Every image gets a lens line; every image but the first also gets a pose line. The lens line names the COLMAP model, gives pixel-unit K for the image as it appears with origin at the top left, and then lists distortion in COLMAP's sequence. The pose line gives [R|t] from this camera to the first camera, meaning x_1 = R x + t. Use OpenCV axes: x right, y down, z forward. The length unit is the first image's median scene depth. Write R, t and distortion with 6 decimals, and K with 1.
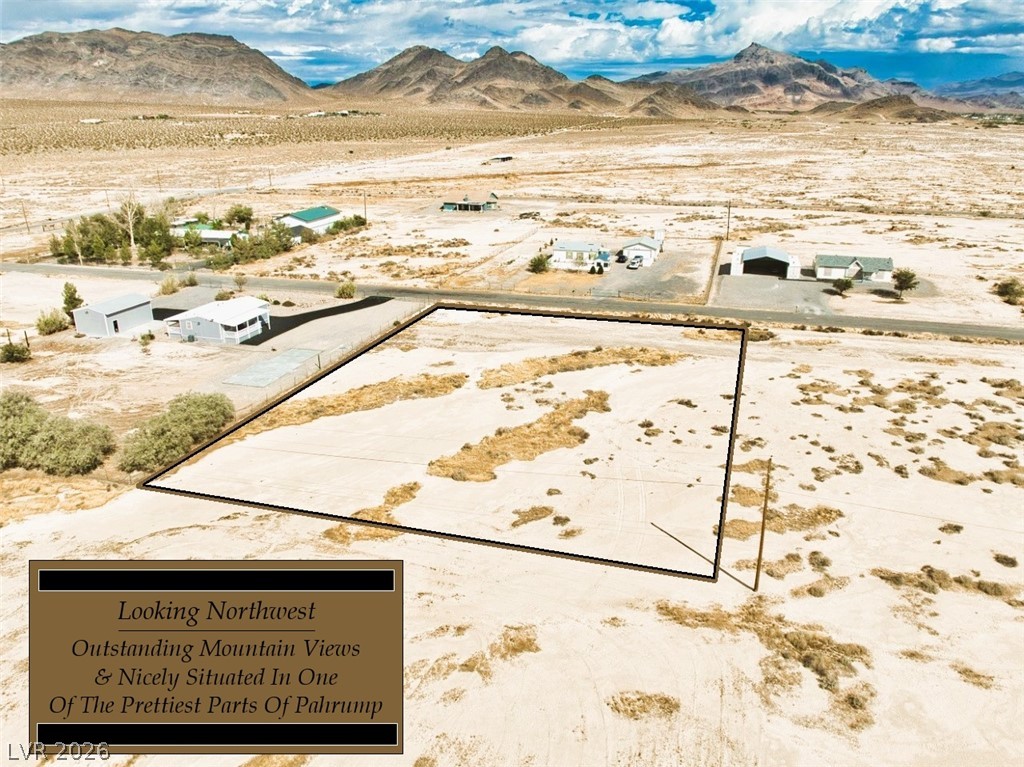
lens RADIAL K [[735.2, 0, 517.3], [0, 735.2, 414.7], [0, 0, 1]] dist [-0.035612, -0.004111]
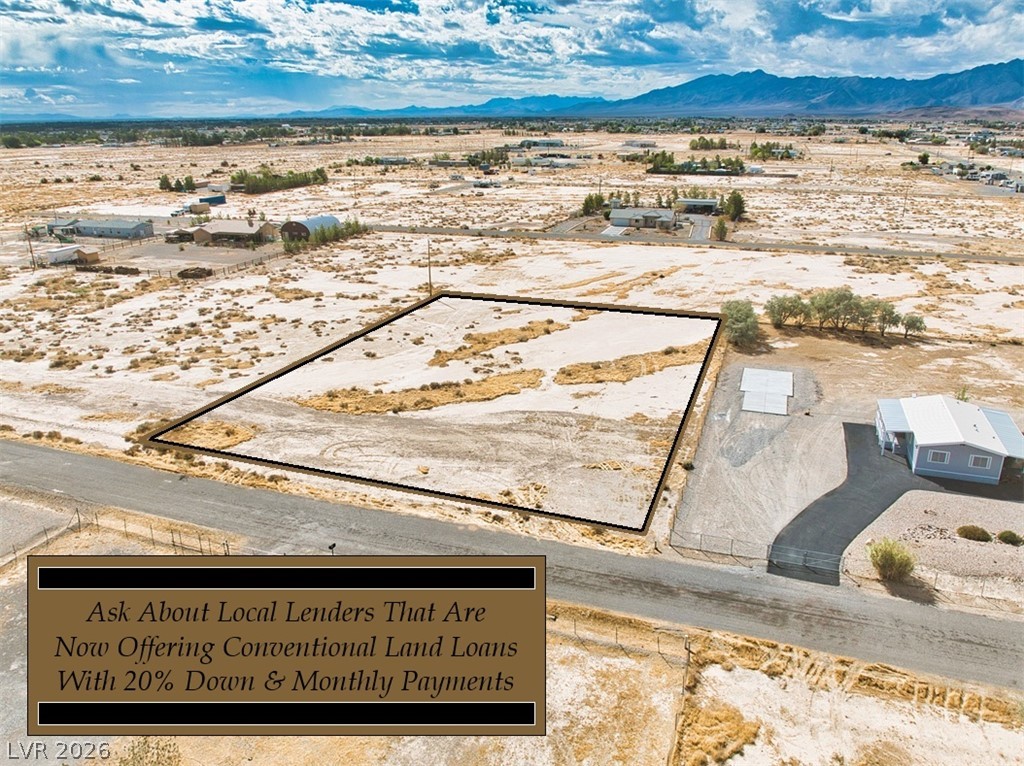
lens RADIAL K [[751.5, 0, 510.2], [0, 751.5, 385.5], [0, 0, 1]] dist [-0.040832, -0.008374]
pose [[-0.997933, -0.010740, 0.063361, -0.060833], [0.034911, 0.737182, 0.674792, -0.617036], [-0.053956, 0.675609, -0.735283, 1.479064]]
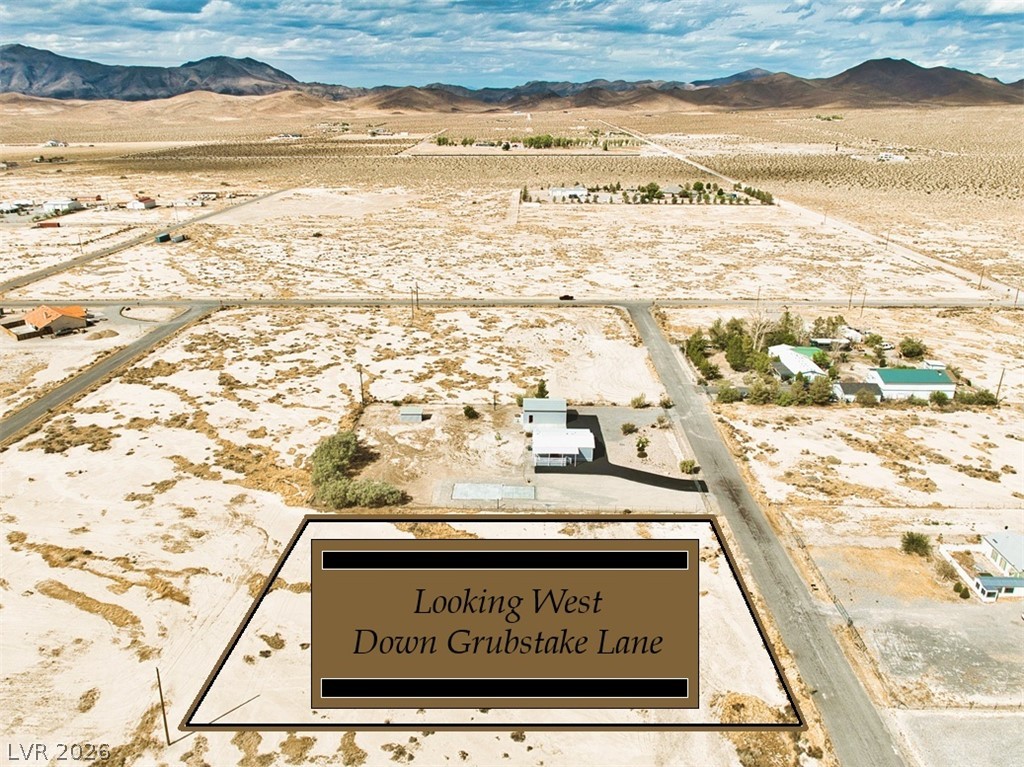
lens RADIAL K [[754.2, 0, 516.9], [0, 754.2, 401.2], [0, 0, 1]] dist [-0.037488, -0.008682]
pose [[0.258933, 0.353673, -0.898815, 0.791115], [-0.380109, 0.892778, 0.241795, -0.508168], [0.887959, 0.279039, 0.365604, 0.407138]]
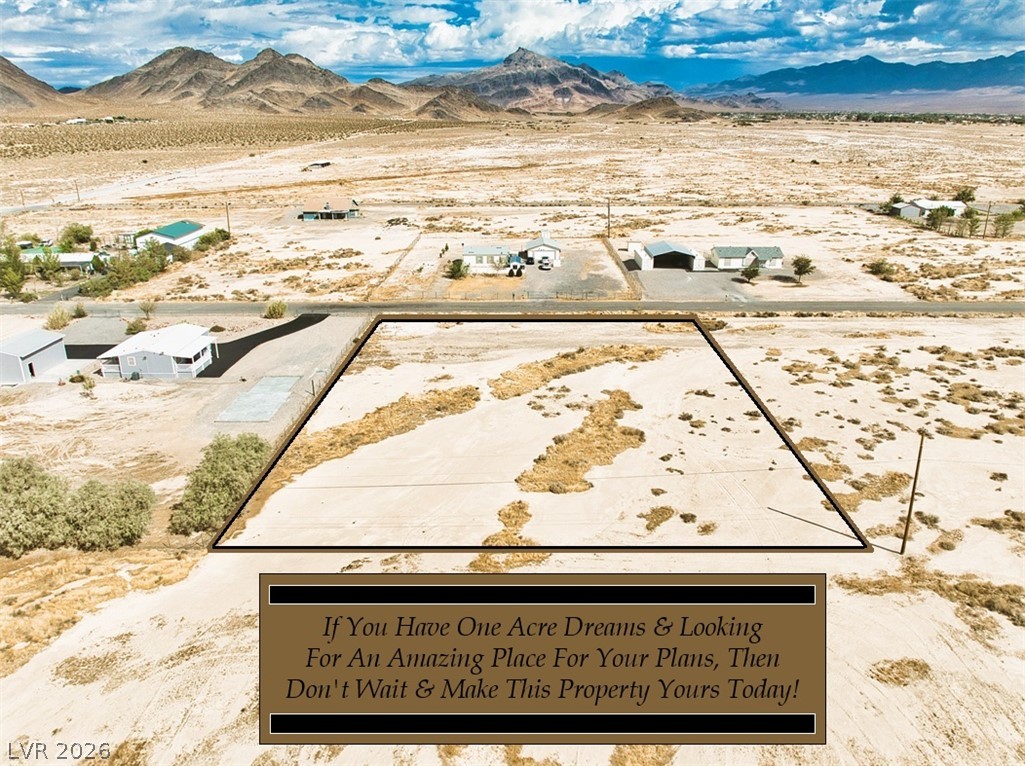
lens RADIAL K [[742.8, 0, 513.9], [0, 742.8, 406.6], [0, 0, 1]] dist [-0.037031, -0.005462]
pose [[0.962667, -0.100590, 0.251305, -0.227507], [0.104781, 0.994490, -0.003317, -0.016612], [-0.249587, 0.029525, 0.967902, 0.034624]]
